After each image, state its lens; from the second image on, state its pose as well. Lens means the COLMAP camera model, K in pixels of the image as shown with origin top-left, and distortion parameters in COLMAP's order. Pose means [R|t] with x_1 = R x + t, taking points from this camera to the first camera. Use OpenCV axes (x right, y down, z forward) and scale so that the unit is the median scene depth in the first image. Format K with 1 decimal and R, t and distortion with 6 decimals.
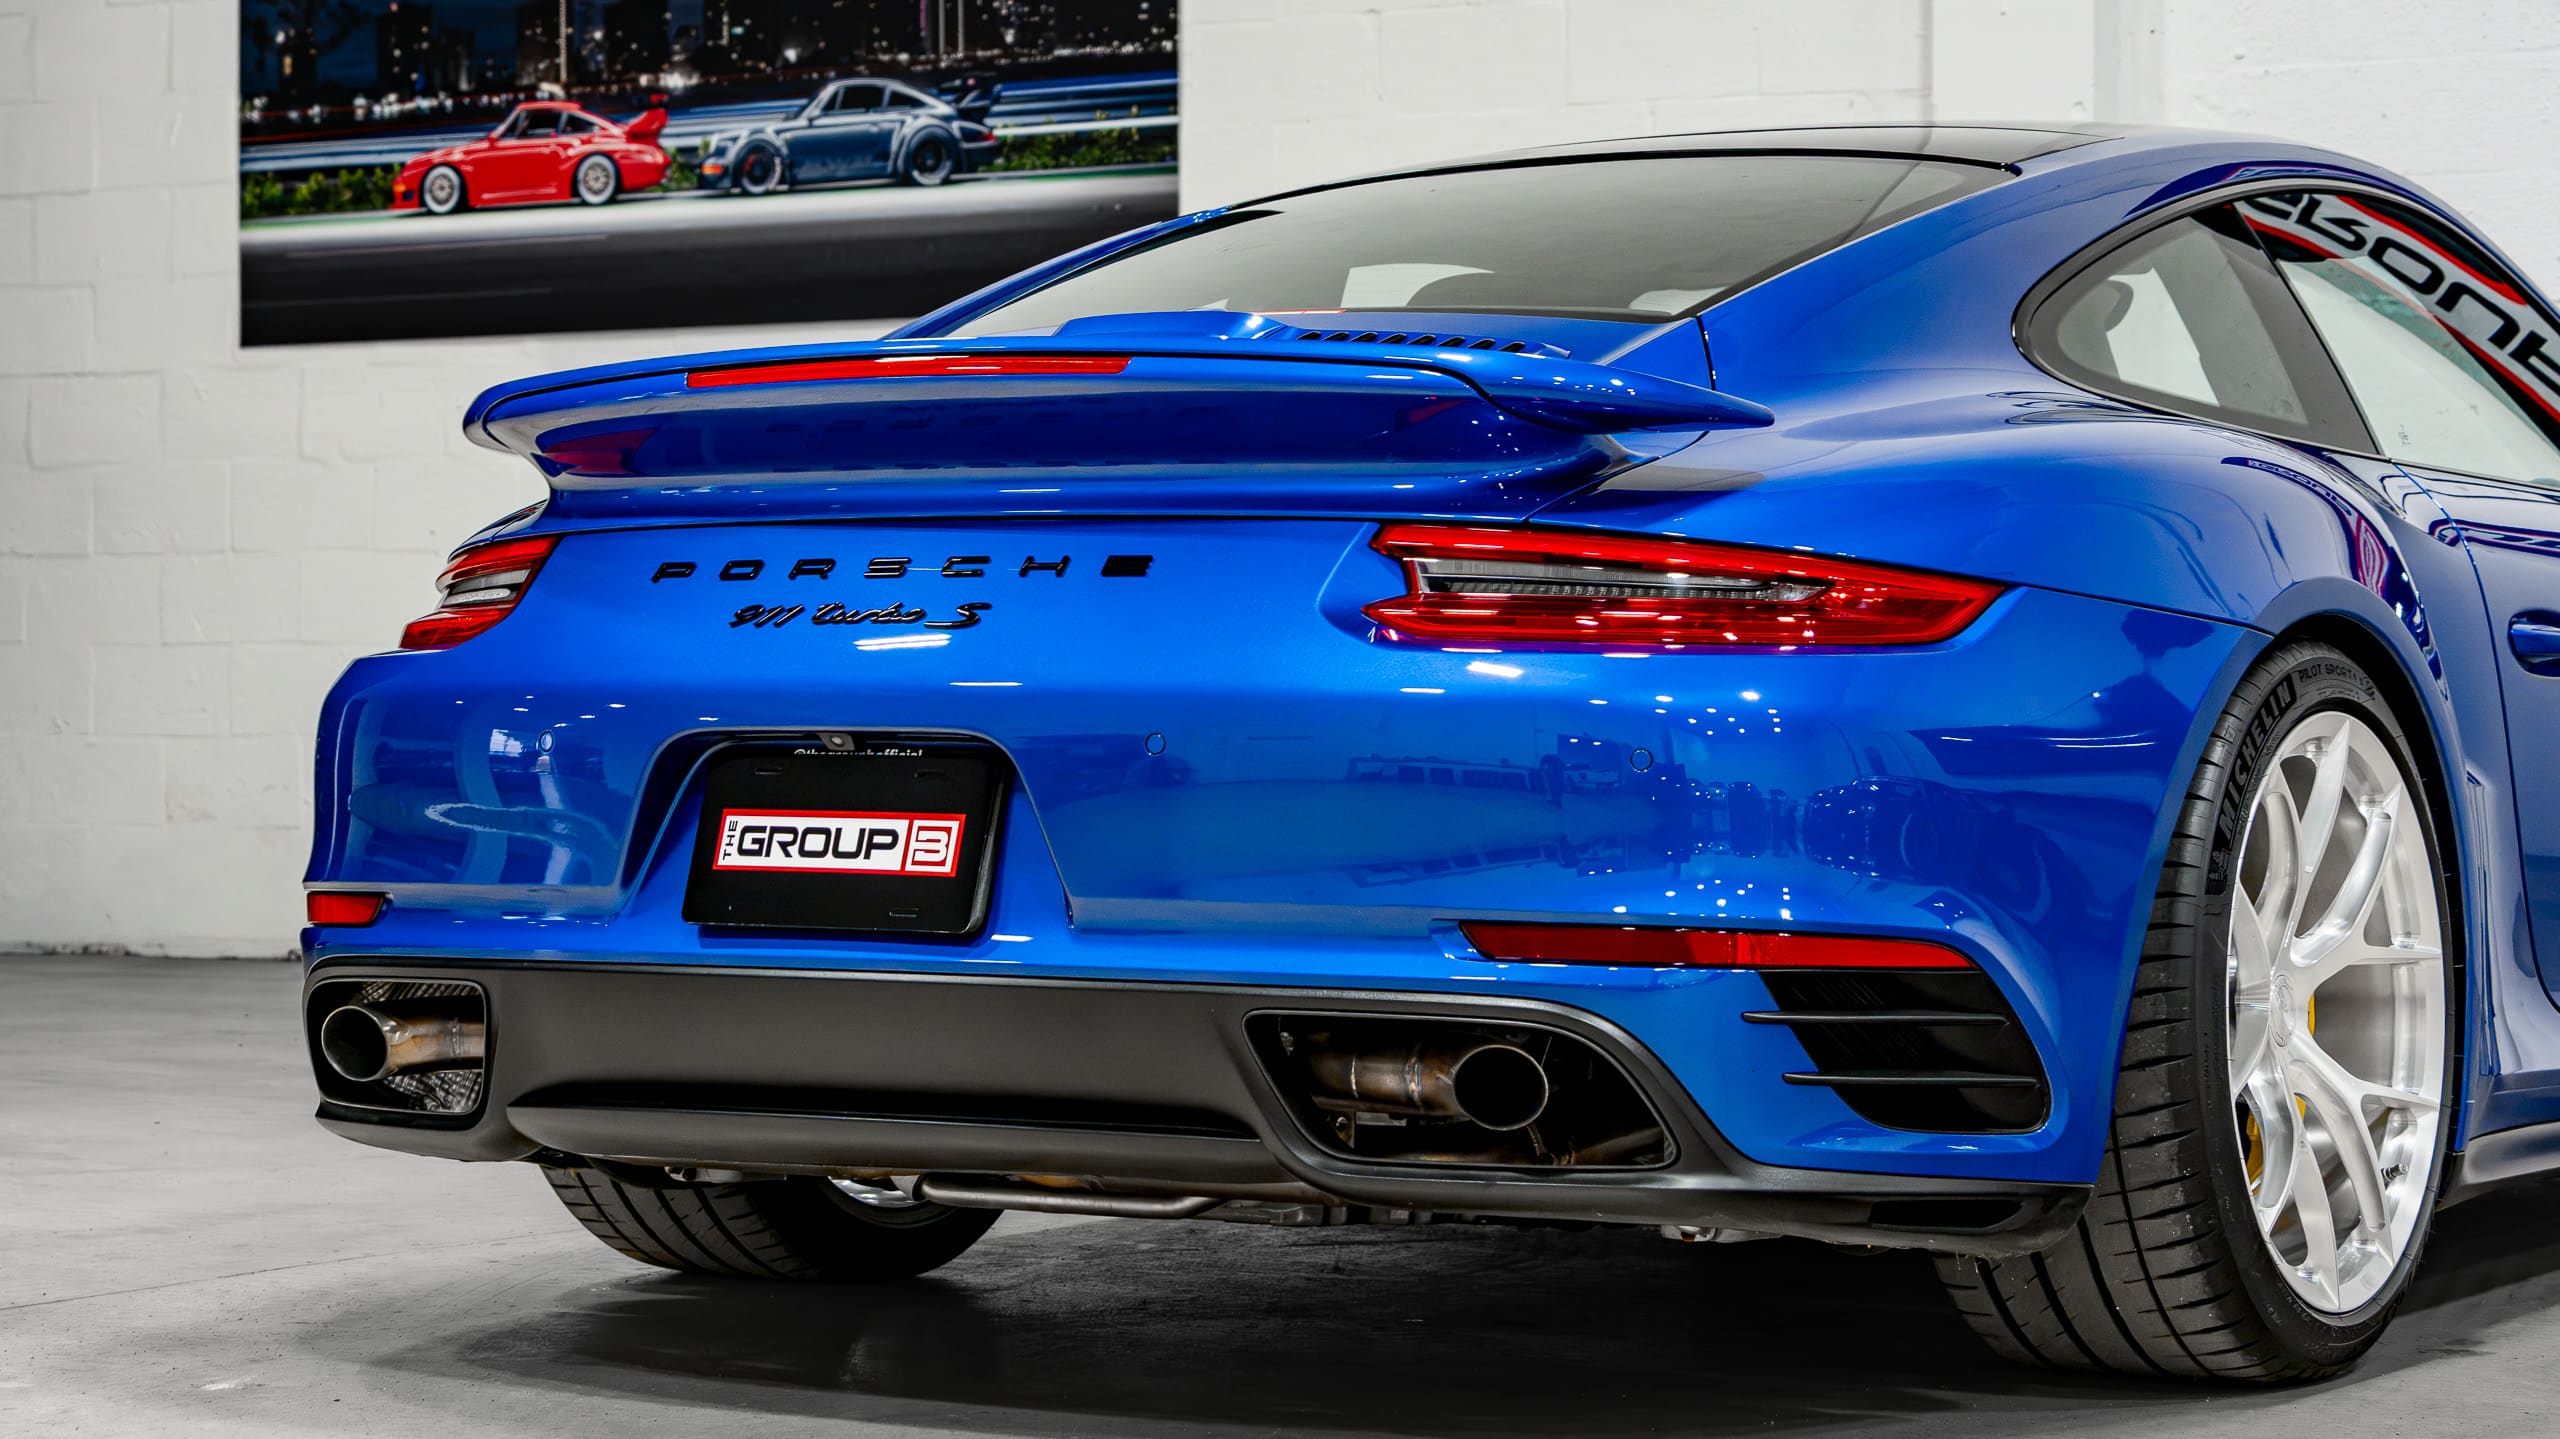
lens RADIAL K [[5790.6, 0, 1238.7], [0, 5790.6, 777.8], [0, 0, 1]] dist [0.014446, 0.000000]
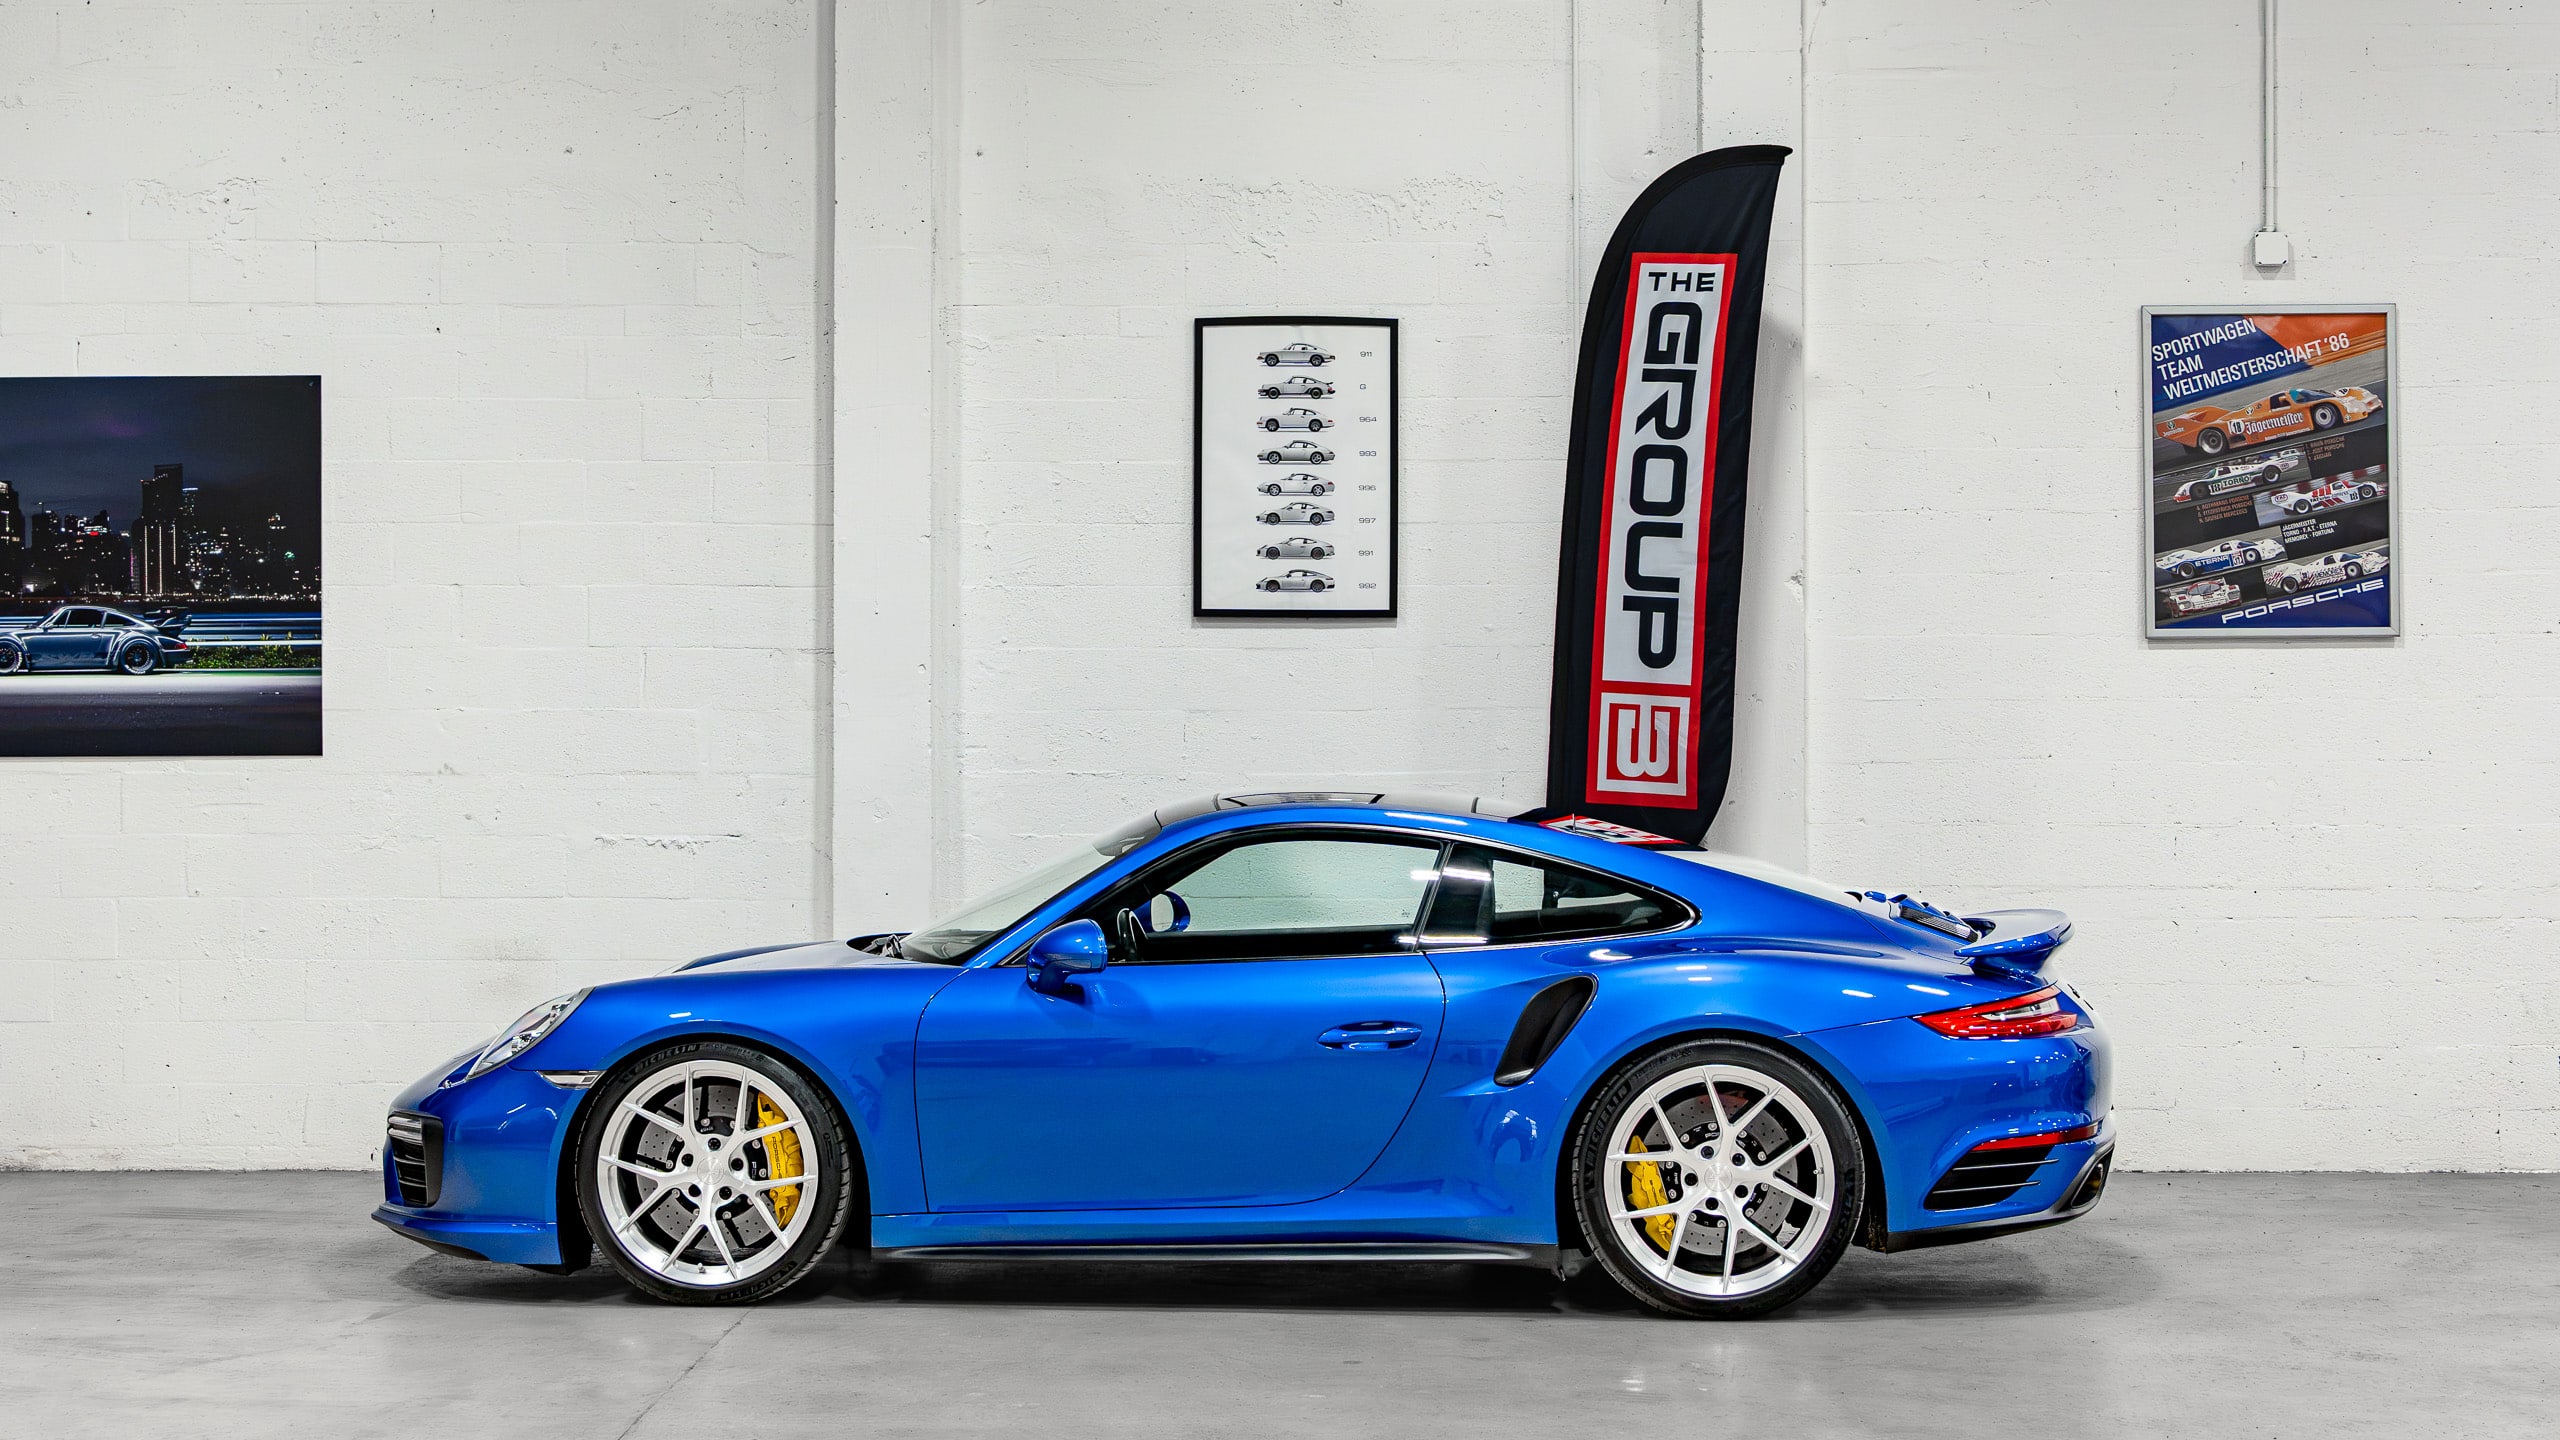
lens RADIAL K [[4124.5, 0, 1291.4], [0, 4124.5, 704.3], [0, 0, 1]] dist [0.008131, 0.000000]
pose [[0.844990, 0.000206, 0.534782, -0.883066], [0.012376, 0.999725, -0.019940, -0.149297], [-0.534639, 0.023467, 0.844755, -0.315315]]
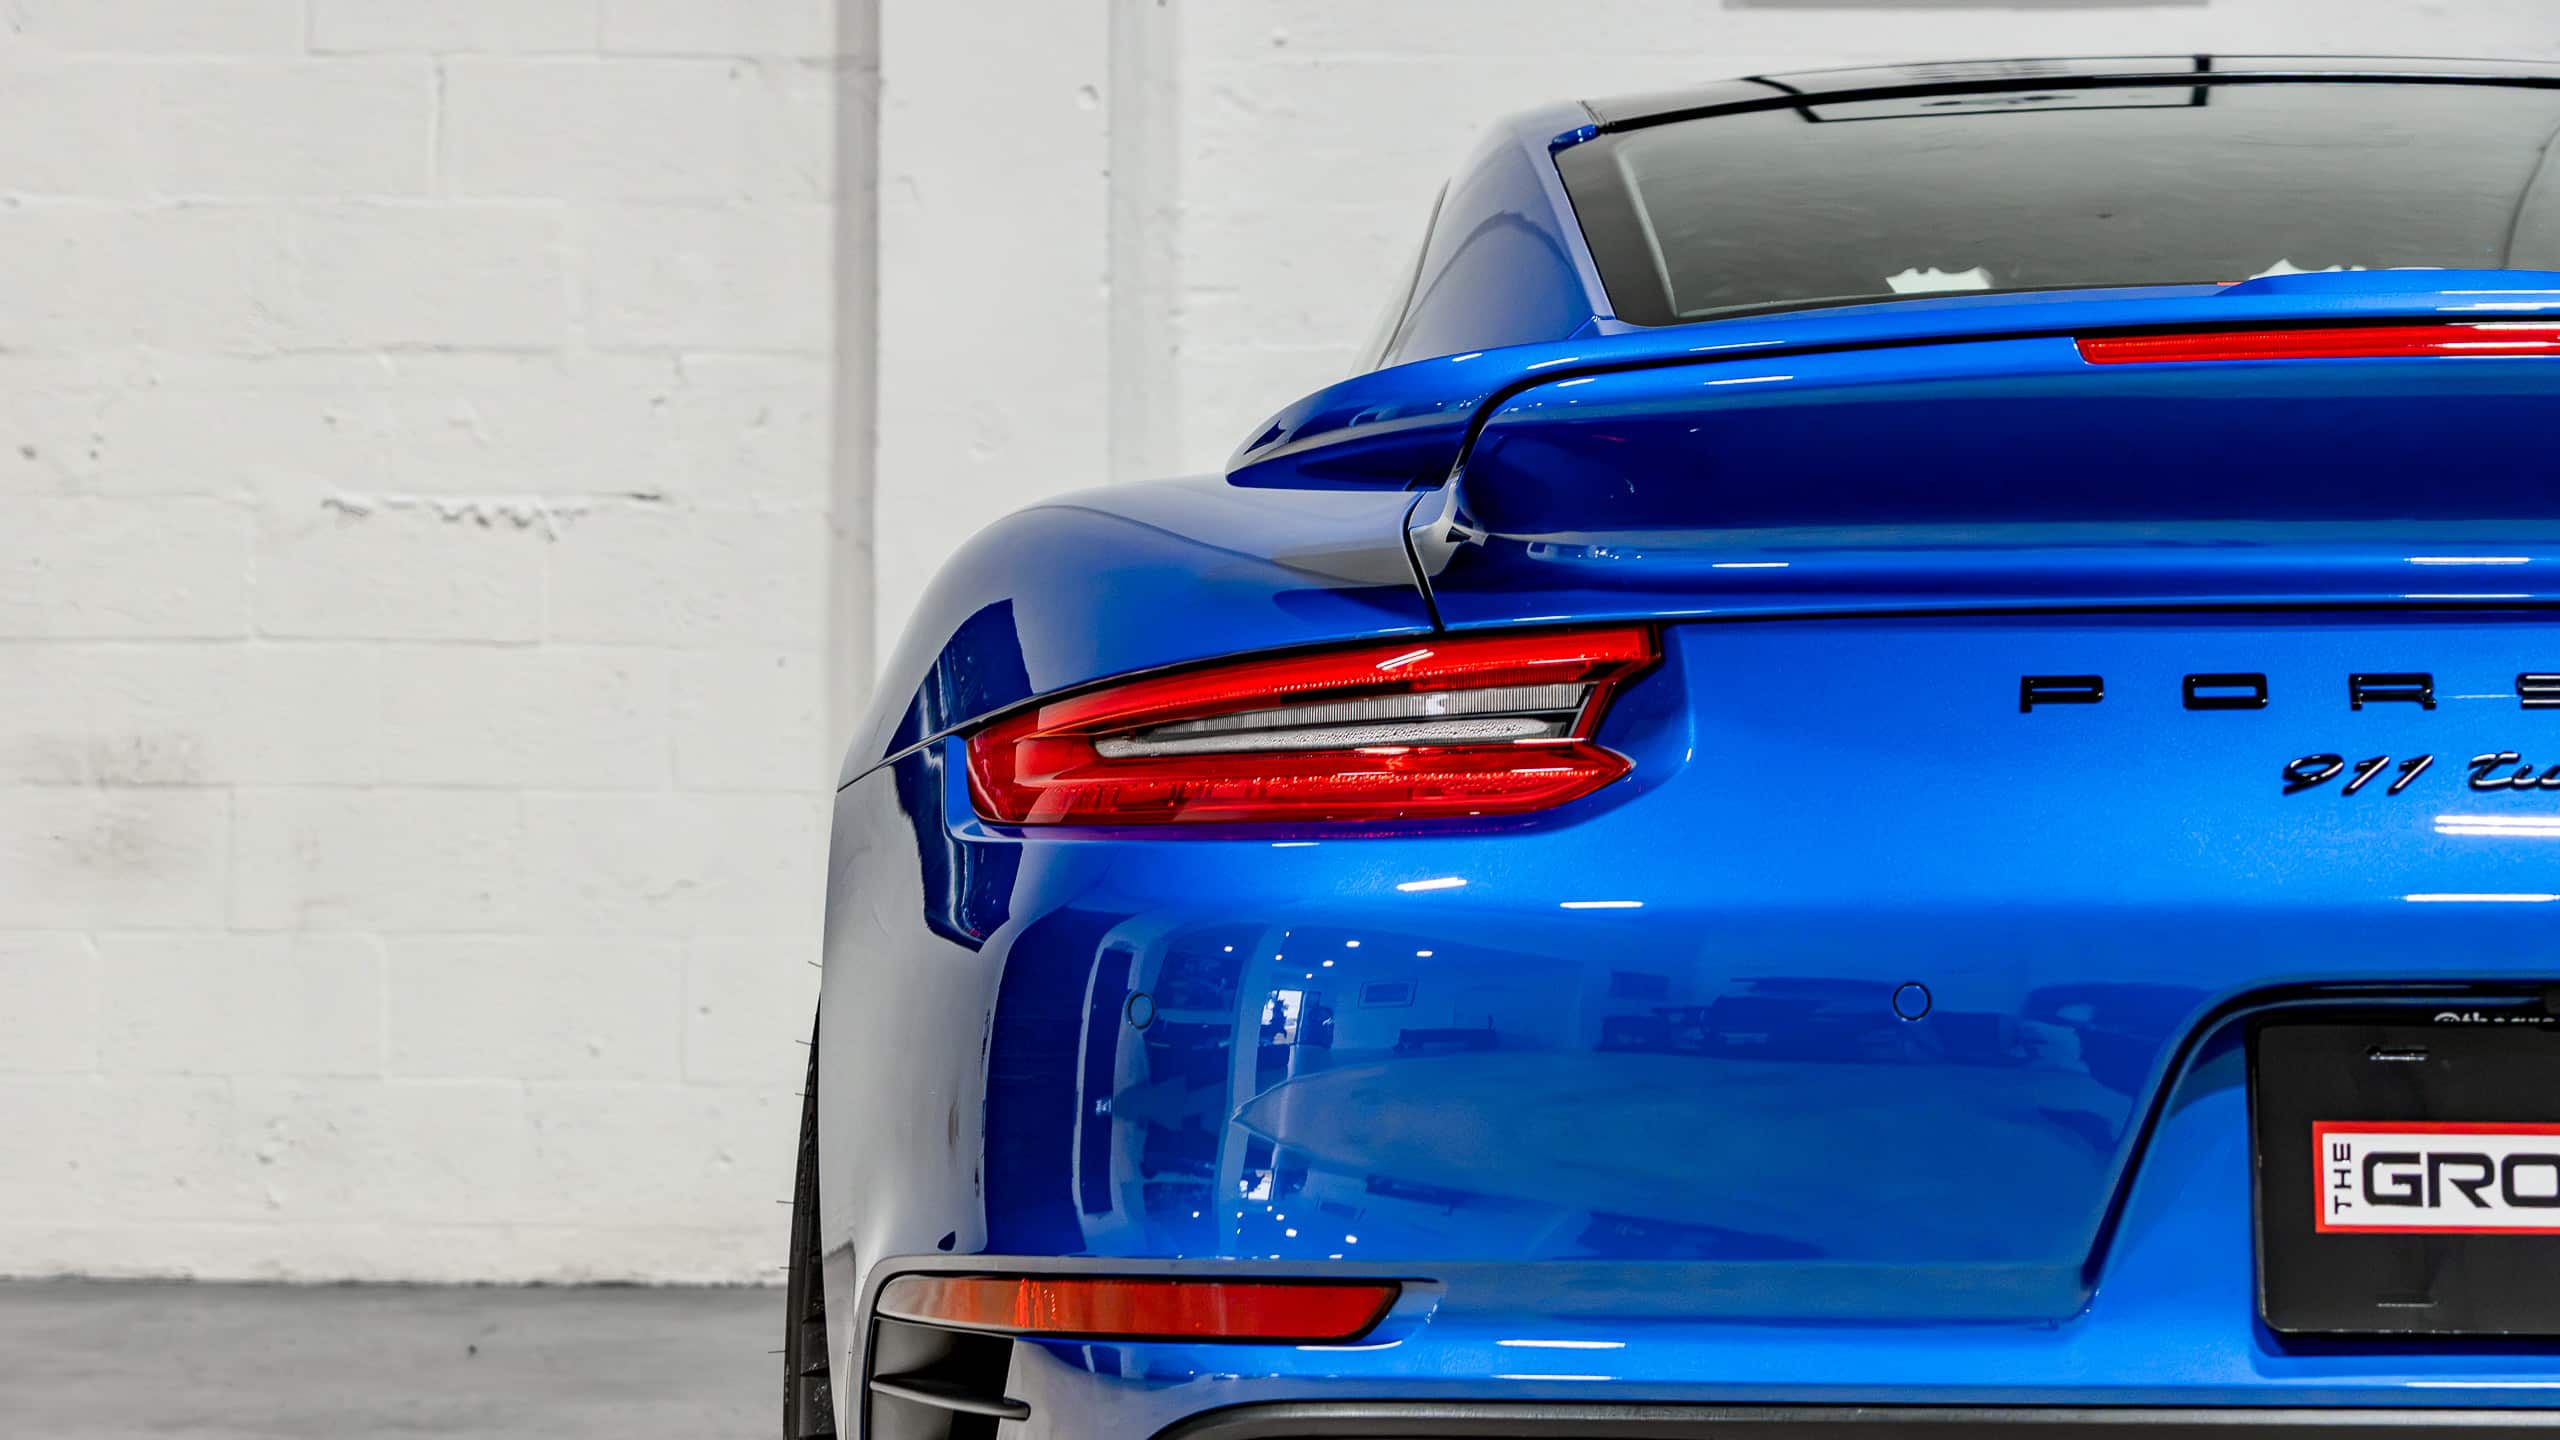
lens RADIAL K [[6120.2, 0, 1356.1], [0, 6120.2, 794.8], [0, 0, 1]] dist [-0.002171, 0.000000]
pose [[0.861524, 0.001178, 0.507716, -0.467490], [0.007653, 0.999854, -0.015305, -0.017772], [-0.507659, 0.017071, 0.861389, 0.542621]]
